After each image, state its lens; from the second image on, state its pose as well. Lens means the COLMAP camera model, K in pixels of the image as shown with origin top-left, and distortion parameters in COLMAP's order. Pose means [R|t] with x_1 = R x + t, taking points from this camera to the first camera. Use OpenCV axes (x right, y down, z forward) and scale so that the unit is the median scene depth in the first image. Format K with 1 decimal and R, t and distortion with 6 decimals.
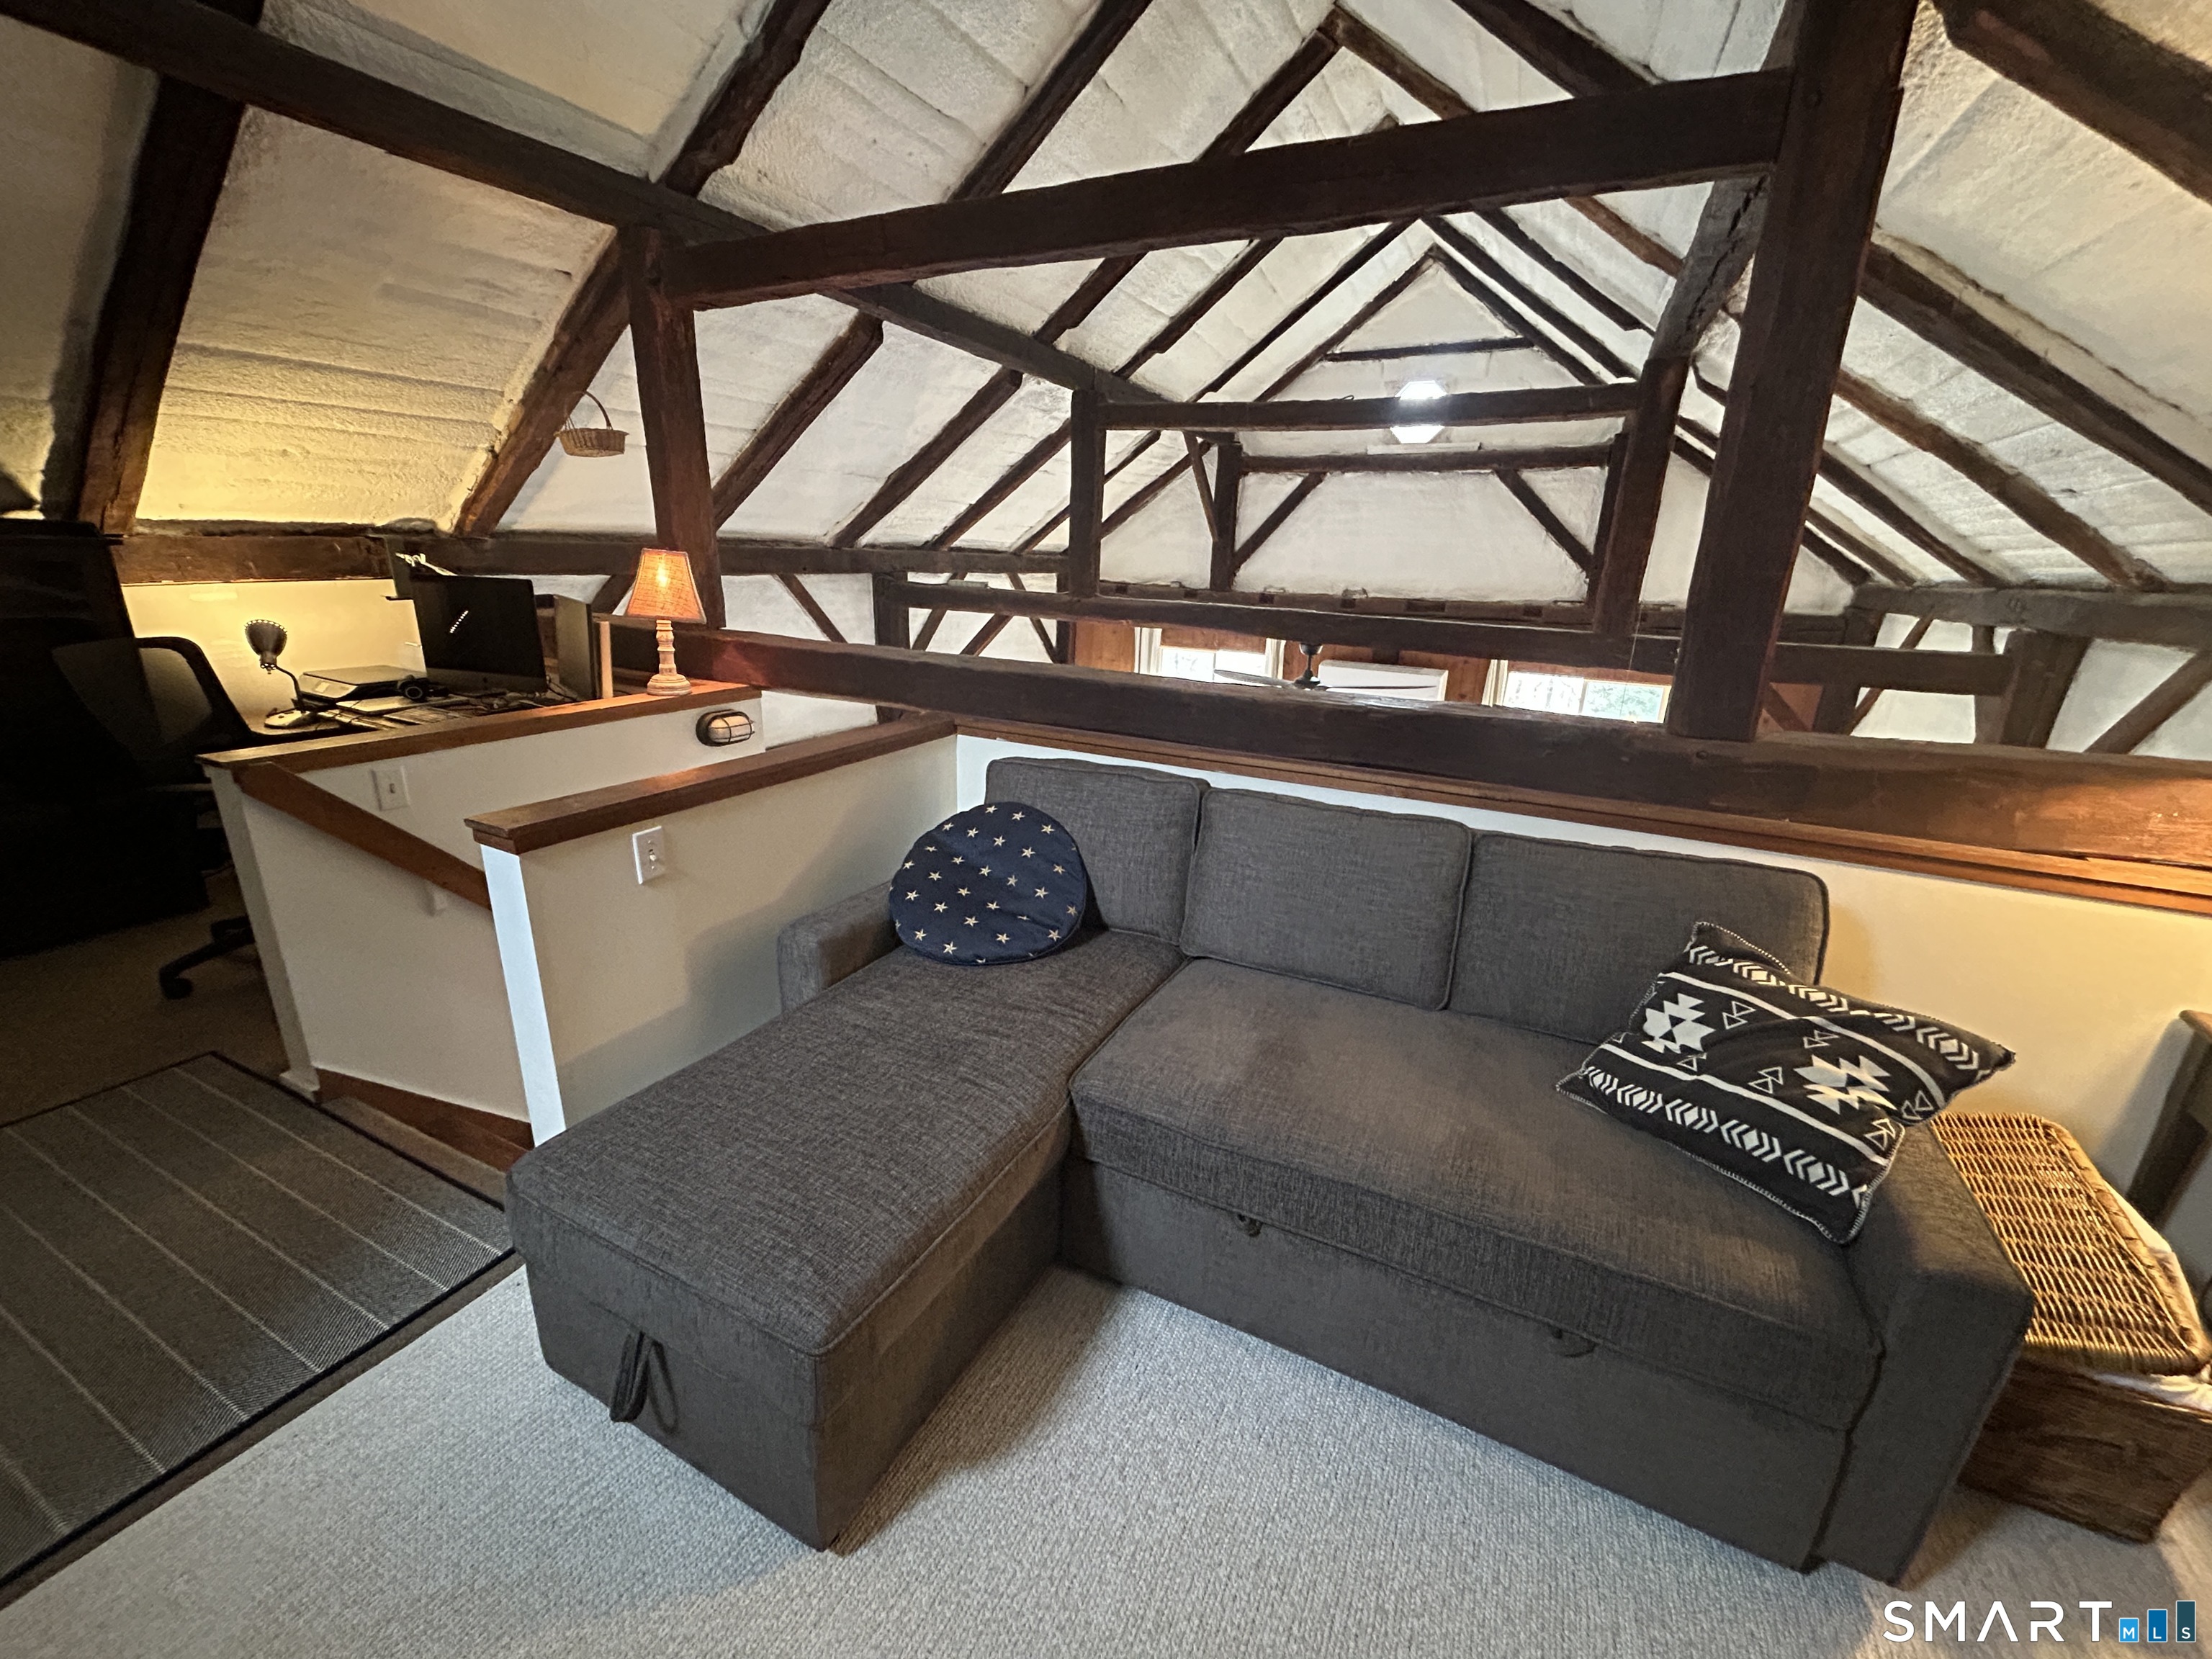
lens RADIAL K [[935.2, 0, 1106.0], [0, 935.2, 829.5], [0, 0, 1]] dist [-0.001412, -0.000075]
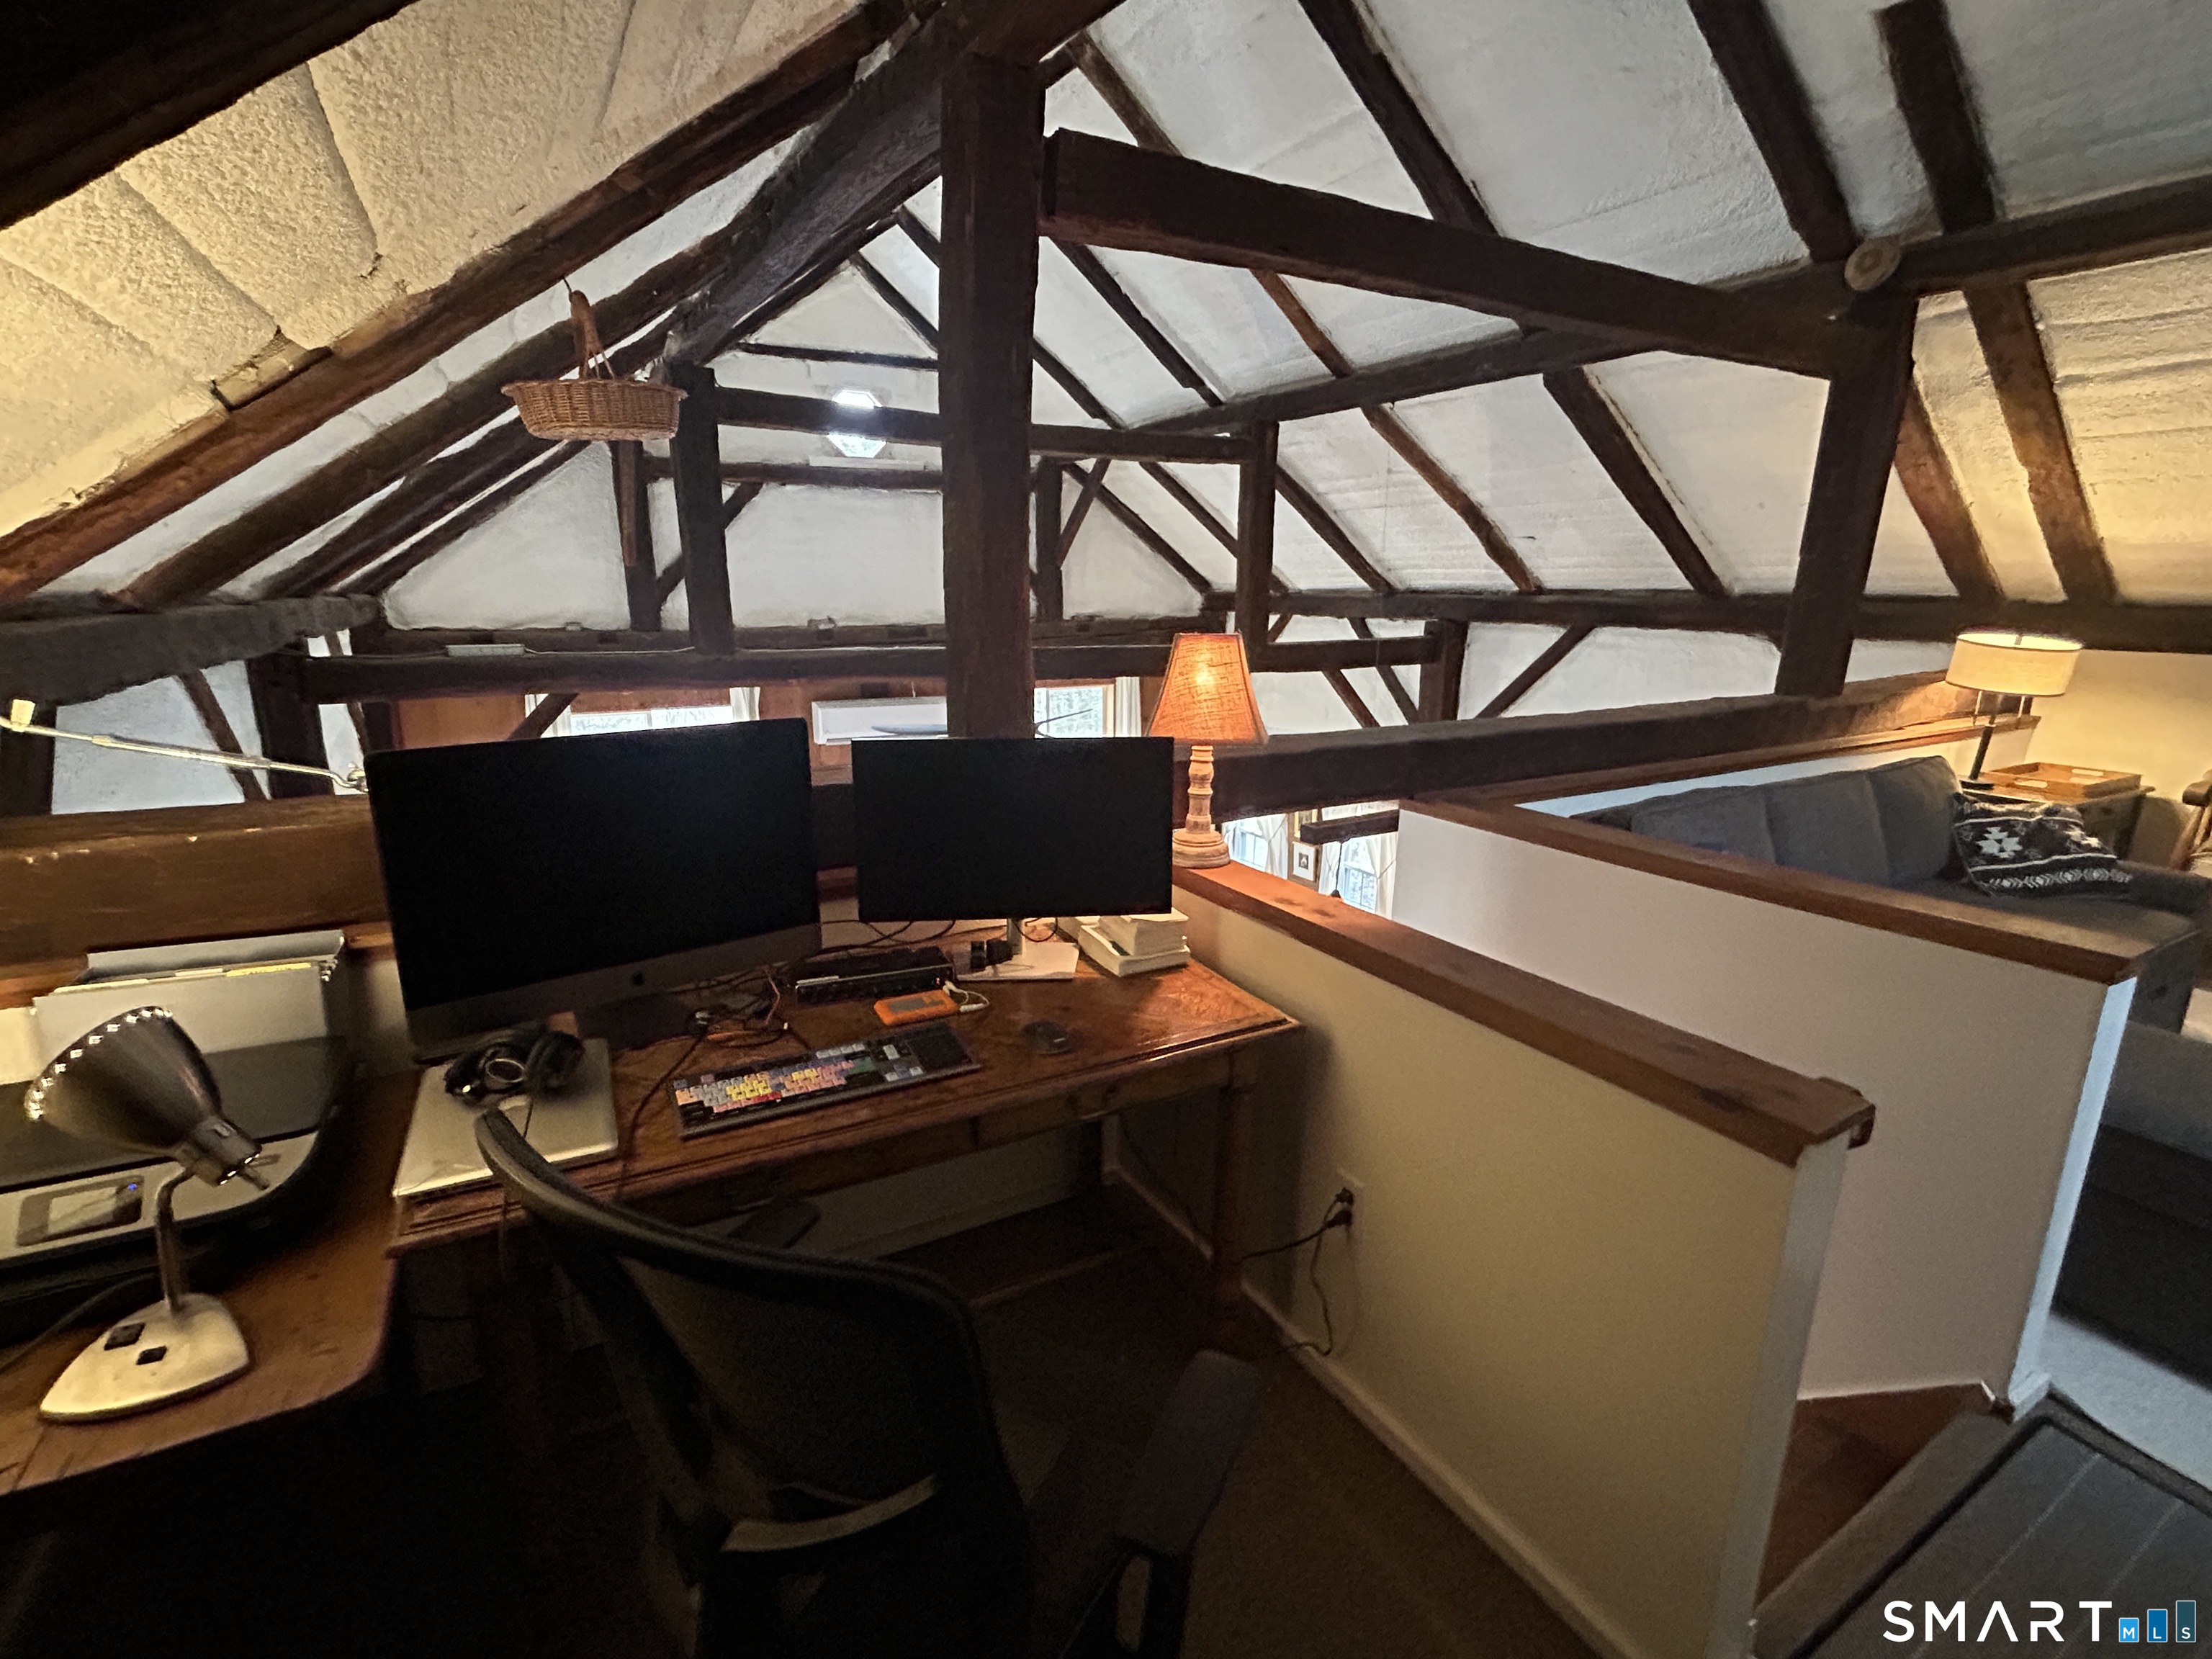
lens RADIAL K [[1031.5, 0, 1106.0], [0, 1031.5, 829.5], [0, 0, 1]] dist [-0.027201, -0.000023]
pose [[0.519911, -0.224752, 0.824123, -0.730678], [0.252548, 0.962081, 0.103051, -0.175931], [-0.816034, 0.154553, 0.556958, 0.499625]]
